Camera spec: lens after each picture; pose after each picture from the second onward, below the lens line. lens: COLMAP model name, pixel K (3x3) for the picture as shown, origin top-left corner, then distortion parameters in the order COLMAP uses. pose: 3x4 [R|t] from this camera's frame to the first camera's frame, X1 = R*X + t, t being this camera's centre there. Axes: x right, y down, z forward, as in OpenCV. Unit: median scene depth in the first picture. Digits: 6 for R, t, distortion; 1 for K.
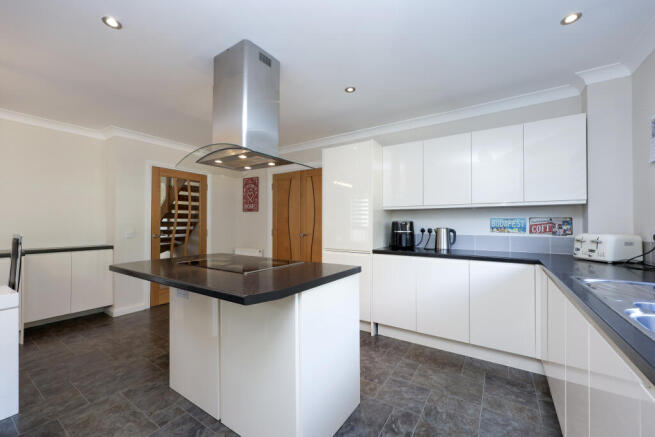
lens RADIAL K [[272.4, 0, 327.3], [0, 272.4, 219.9], [0, 0, 1]] dist [-0.000301, -0.000028]
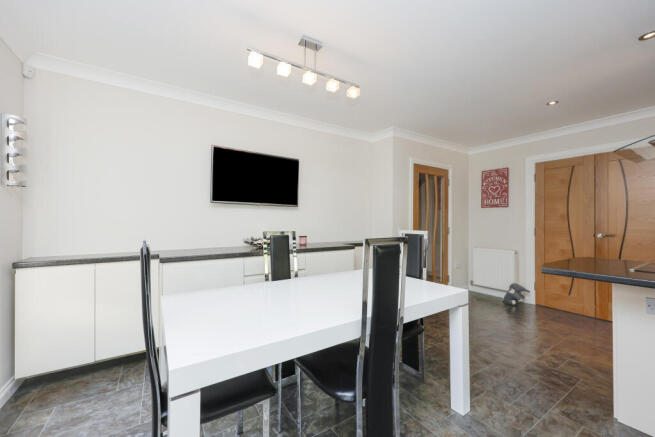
lens RADIAL K [[272.4, 0, 327.2], [0, 272.4, 218.4], [0, 0, 1]] dist [-0.000301, -0.000028]
pose [[0.909148, 0.002497, -0.416466, -0.427593], [0.000166, 0.999980, 0.006358, -0.000780], [0.416474, -0.005849, 0.909129, -0.043009]]
